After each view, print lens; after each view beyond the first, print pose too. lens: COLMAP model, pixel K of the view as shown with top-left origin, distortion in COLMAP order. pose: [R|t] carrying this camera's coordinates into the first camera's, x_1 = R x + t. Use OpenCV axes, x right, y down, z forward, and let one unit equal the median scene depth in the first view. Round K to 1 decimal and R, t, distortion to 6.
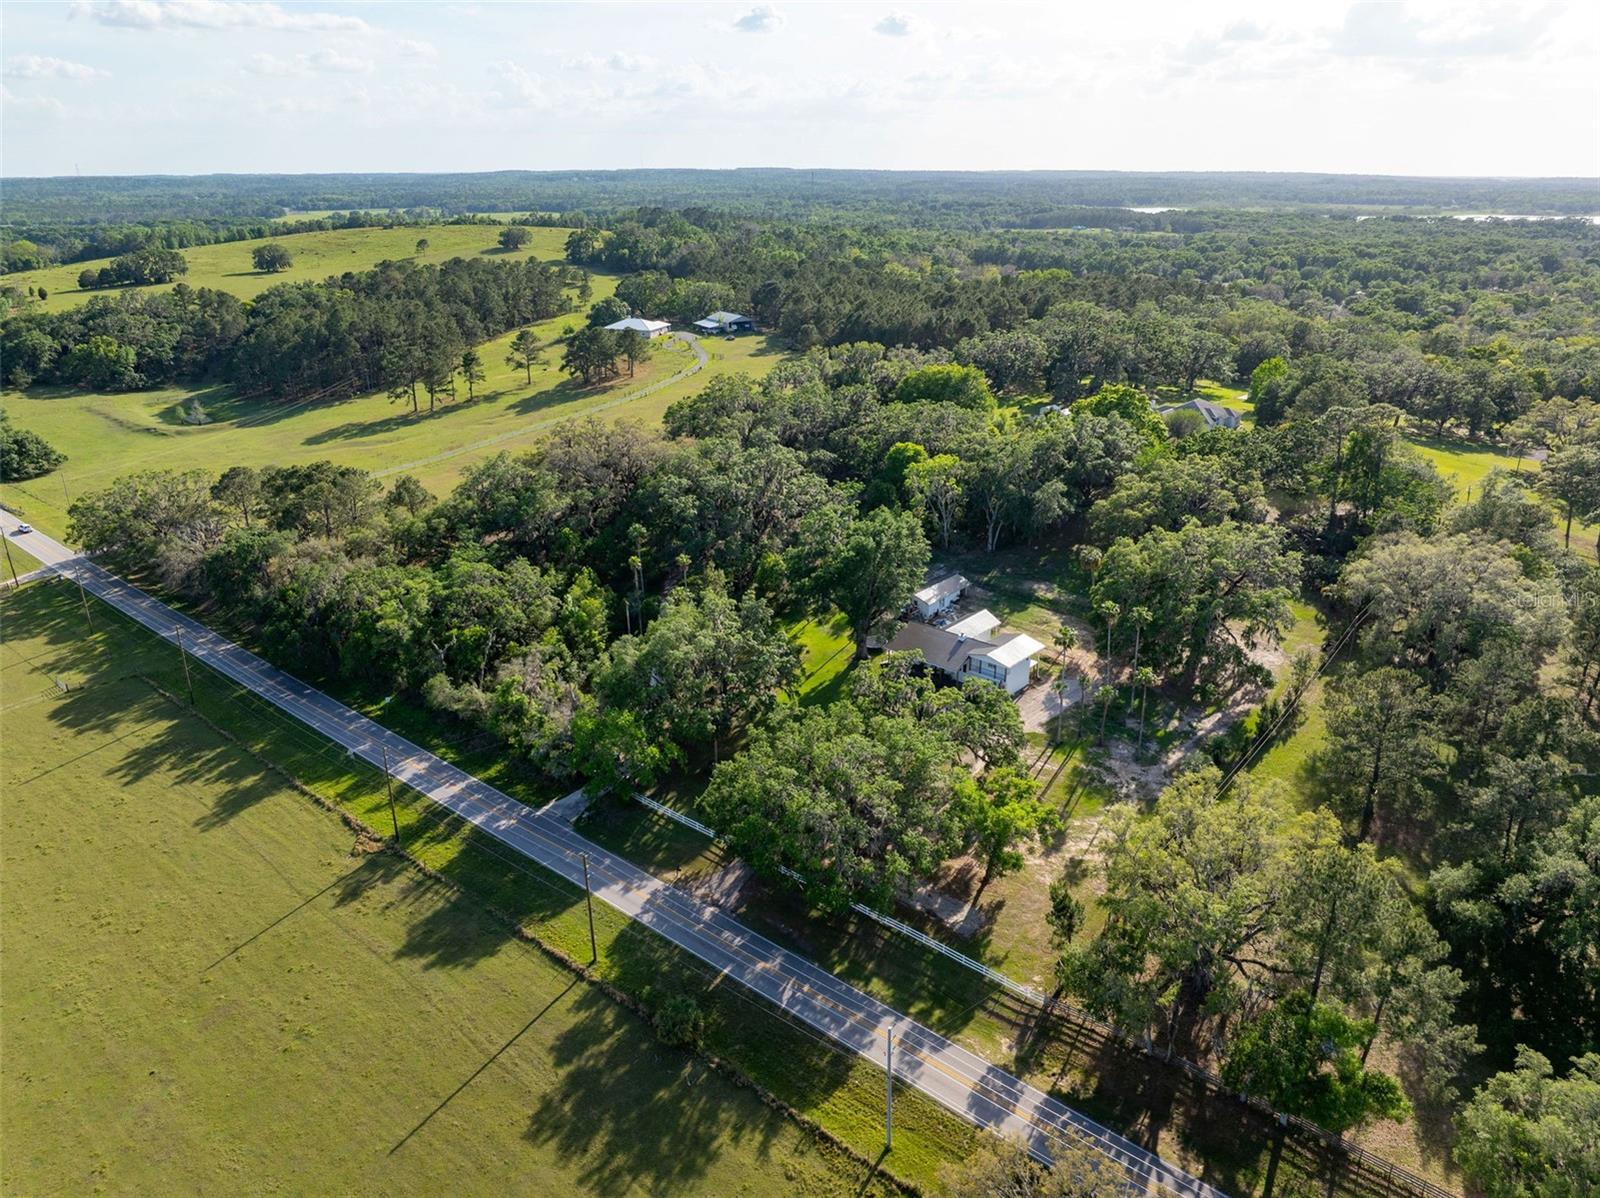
lens RADIAL K [[1142.8, 0, 807.6], [0, 1142.8, 598.5], [0, 0, 1]] dist [-0.032921, 0.005977]
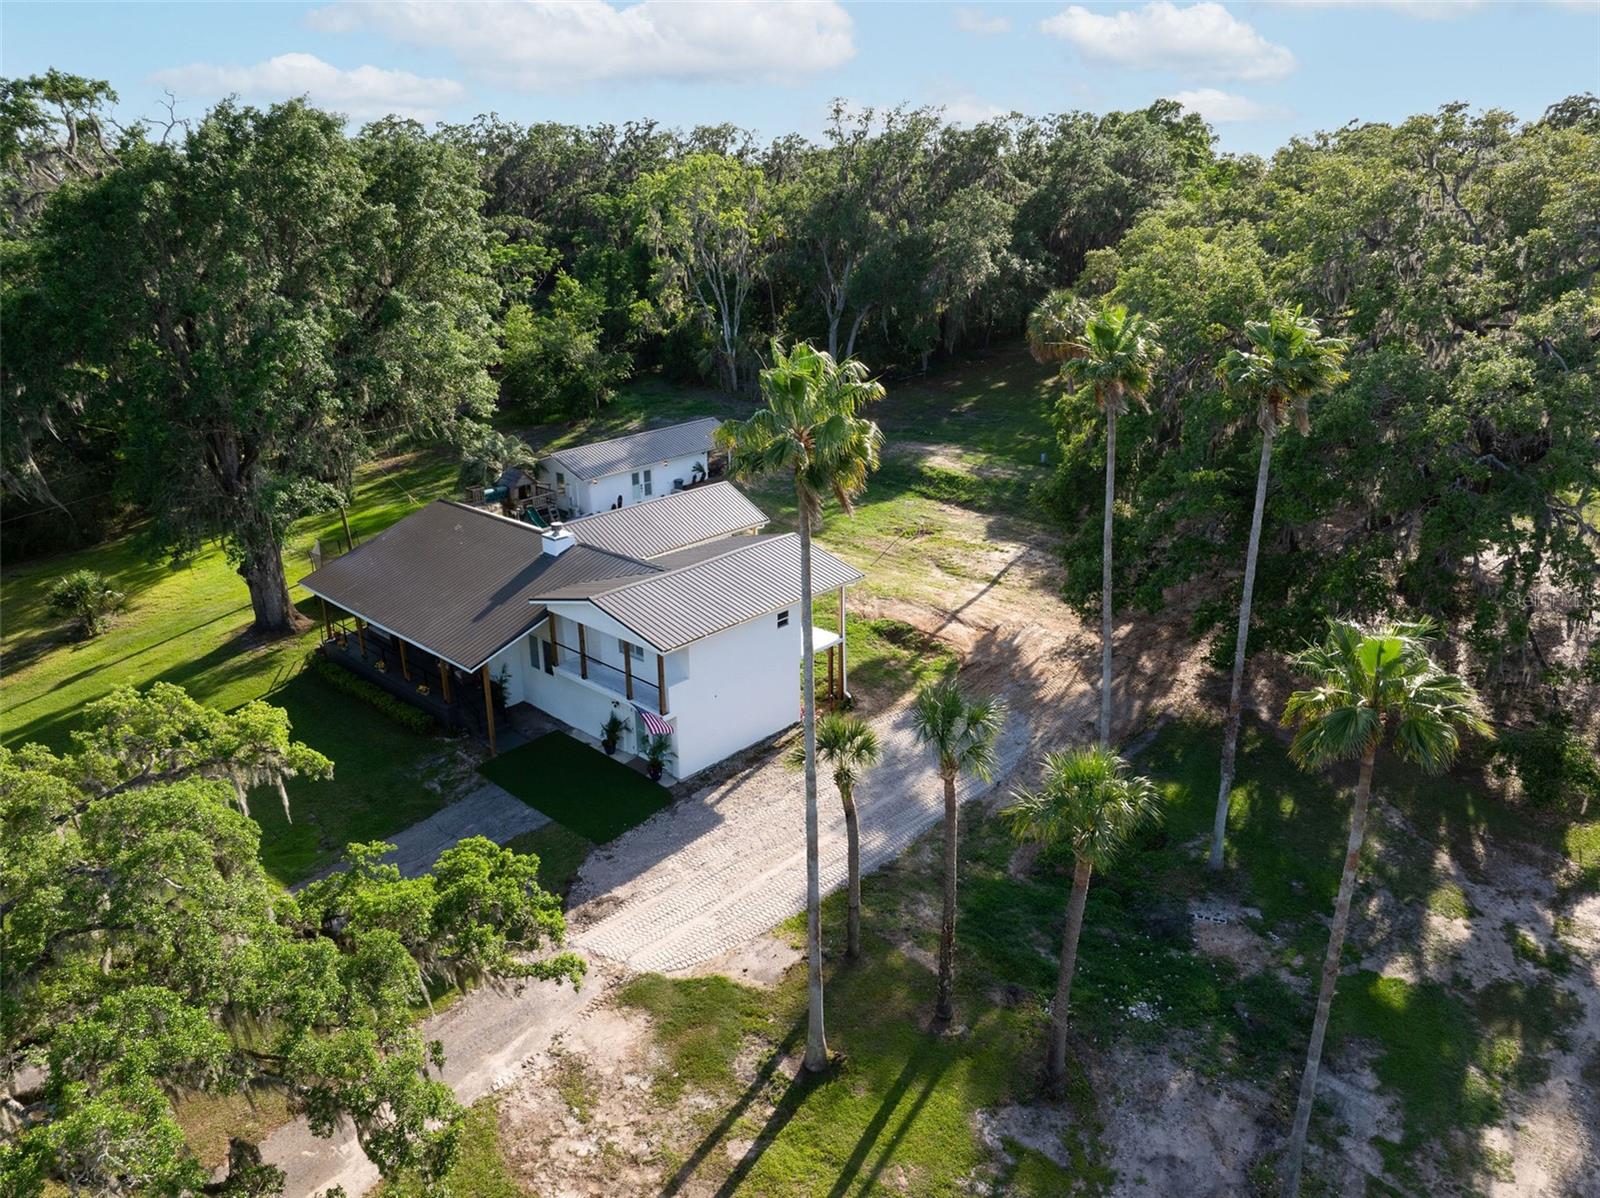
lens RADIAL K [[1142.8, 0, 807.6], [0, 1142.8, 598.5], [0, 0, 1]] dist [-0.032921, 0.005977]
pose [[0.999033, -0.026497, -0.035072, 0.153403], [0.026000, 0.999556, -0.014562, 0.037377], [0.035442, 0.013636, 0.999279, 0.557682]]
